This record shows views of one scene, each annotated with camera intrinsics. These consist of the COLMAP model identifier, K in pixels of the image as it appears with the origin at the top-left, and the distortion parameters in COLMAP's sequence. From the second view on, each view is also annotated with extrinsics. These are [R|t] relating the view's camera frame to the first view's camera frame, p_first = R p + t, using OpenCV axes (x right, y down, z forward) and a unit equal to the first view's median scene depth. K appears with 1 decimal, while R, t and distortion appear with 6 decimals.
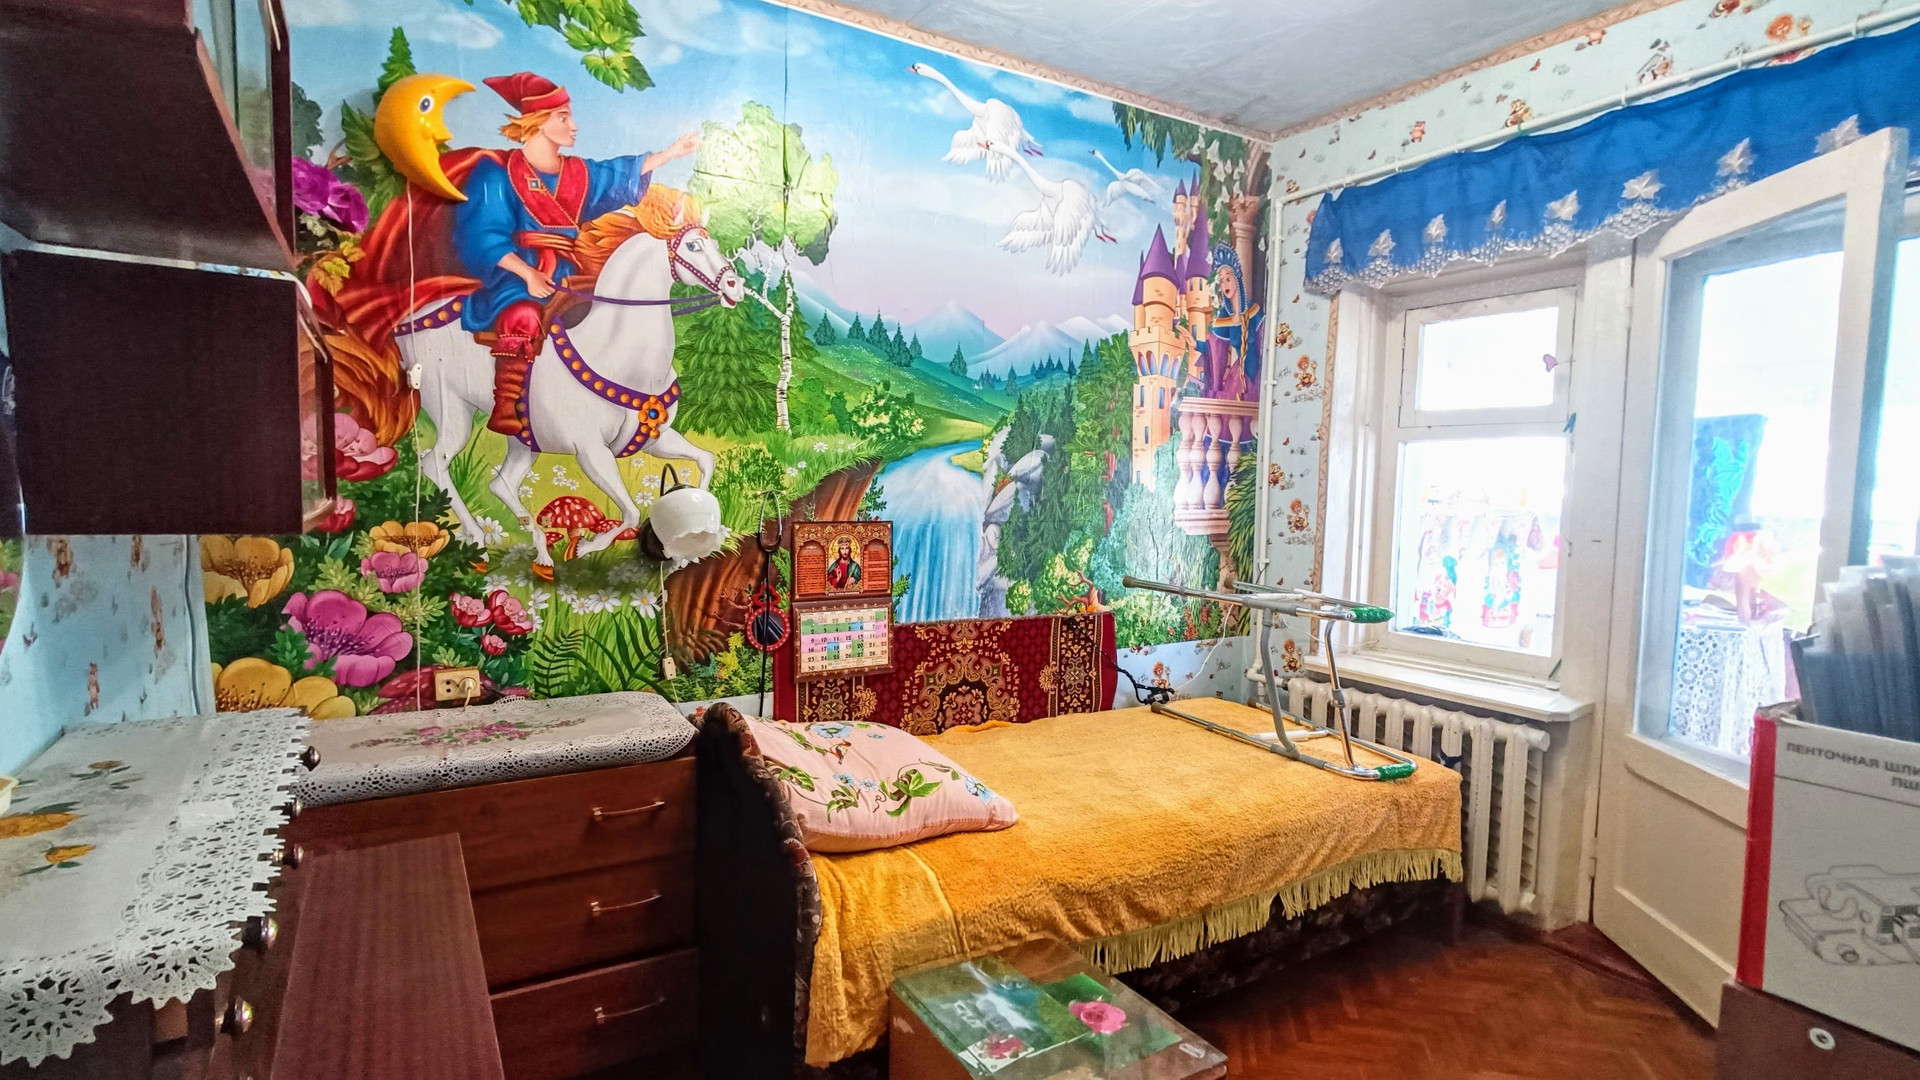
lens RADIAL K [[925.0, 0, 960.0], [0, 925.0, 540.0], [0, 0, 1]] dist [-0.001479, -0.000046]
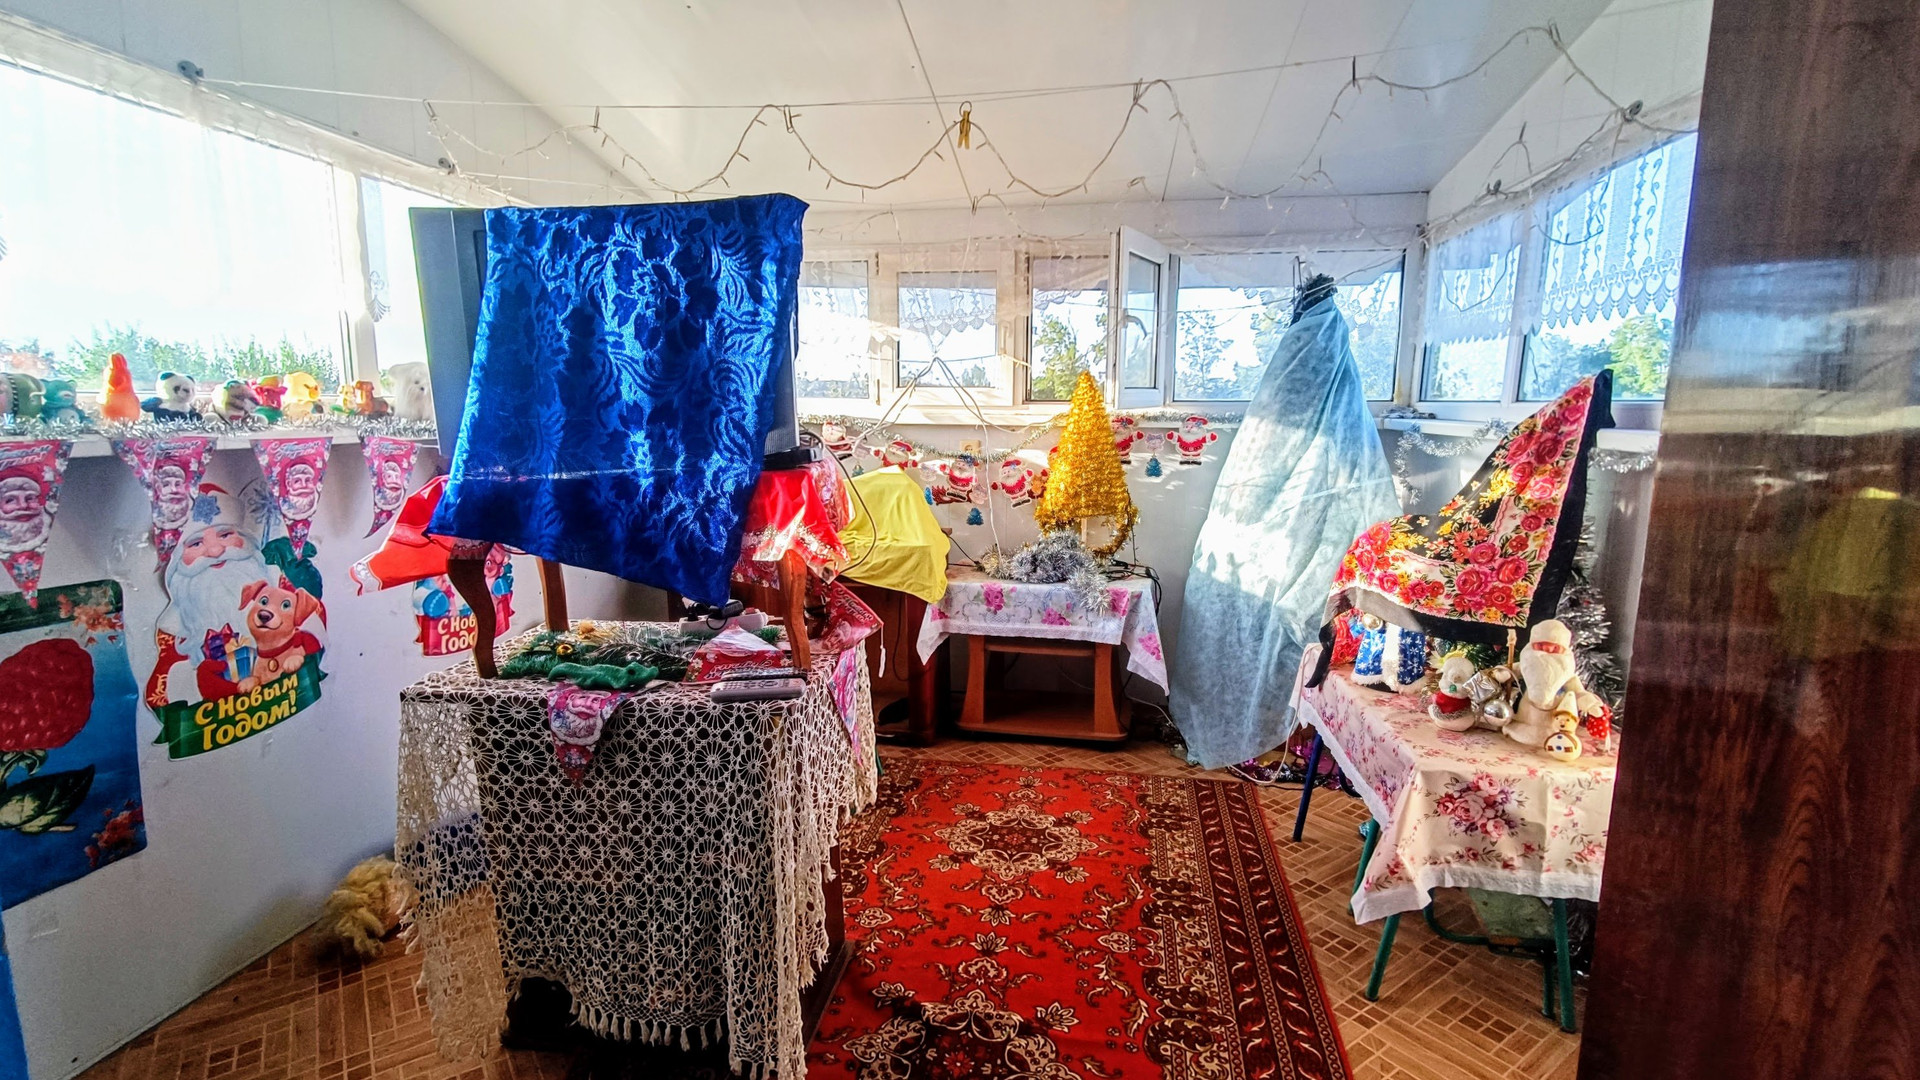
lens RADIAL K [[925.0, 0, 960.0], [0, 925.0, 540.0], [0, 0, 1]] dist [-0.001479, -0.000046]
pose [[0.655258, -0.133898, 0.743443, 0.563232], [0.057026, 0.990125, 0.128065, -0.027218], [-0.753249, -0.041520, 0.656423, 0.635711]]
